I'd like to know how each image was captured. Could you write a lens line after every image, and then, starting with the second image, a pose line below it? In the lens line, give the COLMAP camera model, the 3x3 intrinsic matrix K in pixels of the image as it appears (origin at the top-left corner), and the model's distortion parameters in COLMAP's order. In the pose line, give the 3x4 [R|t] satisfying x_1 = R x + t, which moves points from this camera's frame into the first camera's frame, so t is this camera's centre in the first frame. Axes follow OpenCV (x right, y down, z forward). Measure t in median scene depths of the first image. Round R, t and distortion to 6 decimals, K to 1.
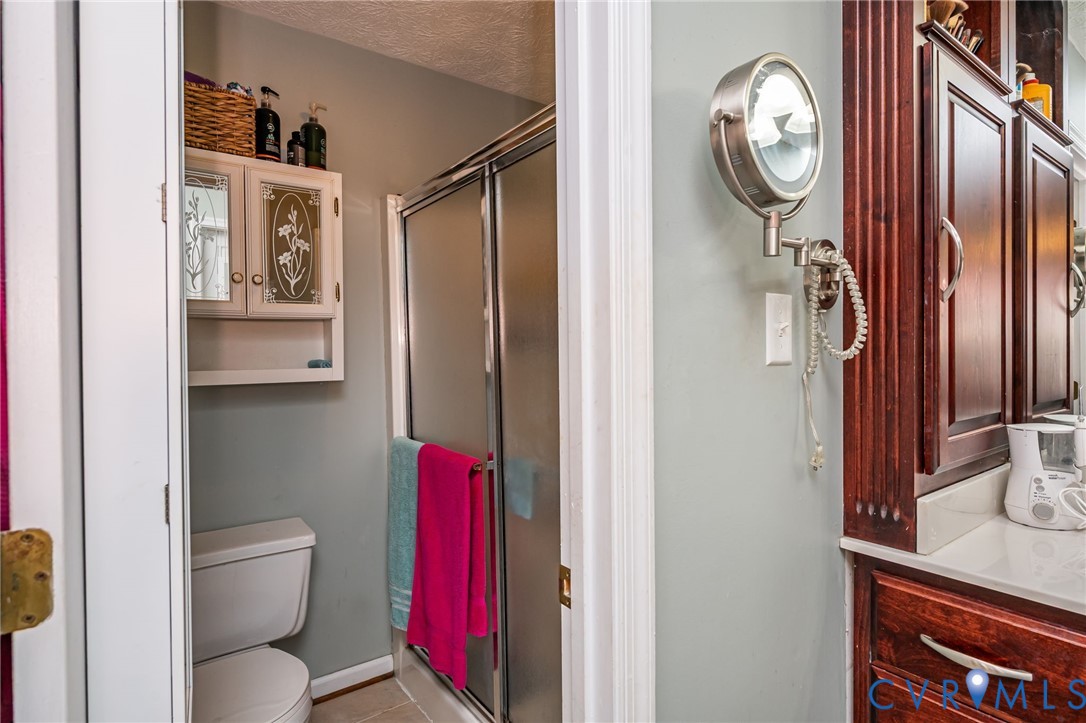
lens RADIAL K [[554.0, 0, 547.3], [0, 554.0, 357.7], [0, 0, 1]] dist [-0.000385, 0.000035]
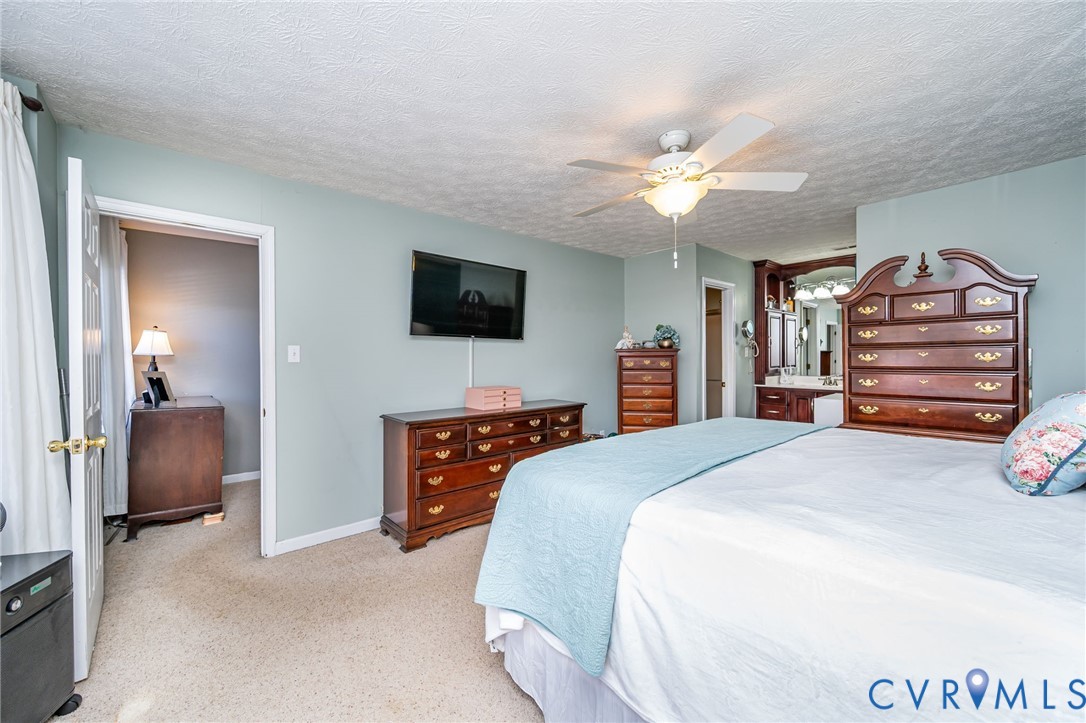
lens RADIAL K [[427.1, 0, 541.7], [0, 427.1, 358.0], [0, 0, 1]] dist [0.002027, 0.000161]
pose [[0.995372, 0.006159, 0.095903, -2.436804], [-0.005726, 0.999972, -0.004795, 0.057374], [-0.095930, 0.004224, 0.995379, -3.751813]]
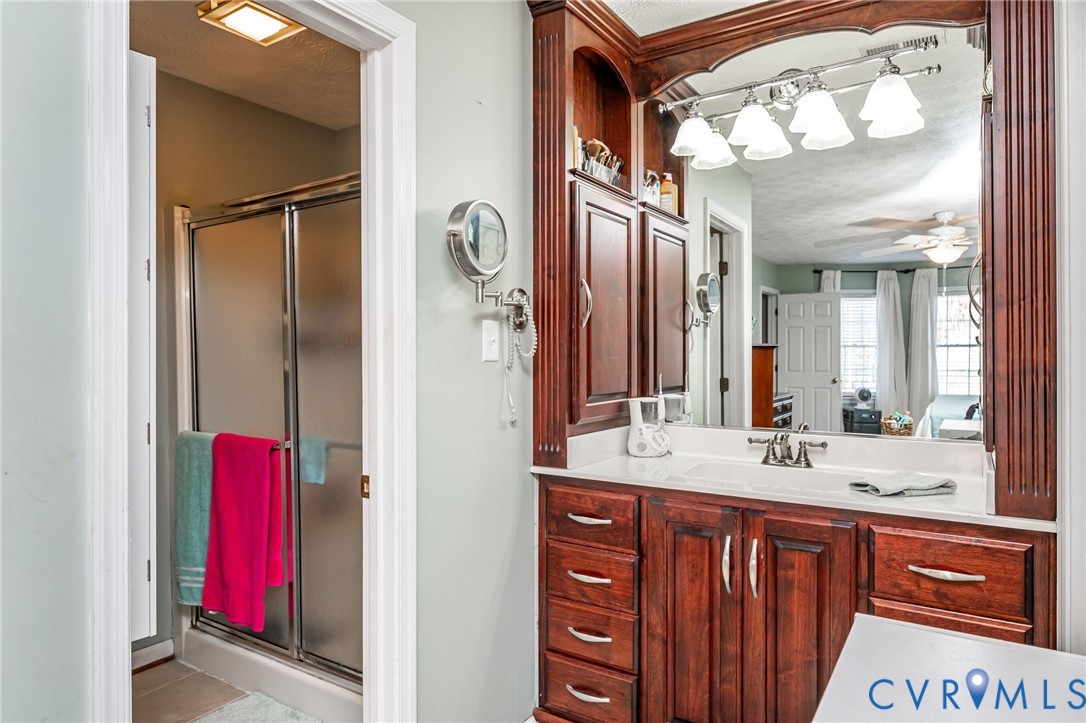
lens RADIAL K [[651.4, 0, 549.3], [0, 651.4, 360.6], [0, 0, 1]] dist [-0.001760, 0.000350]
pose [[0.930476, 0.004300, 0.366327, -0.137391], [-0.002671, 0.999984, -0.004953, 0.017434], [-0.366343, 0.003630, 0.930473, -0.849202]]
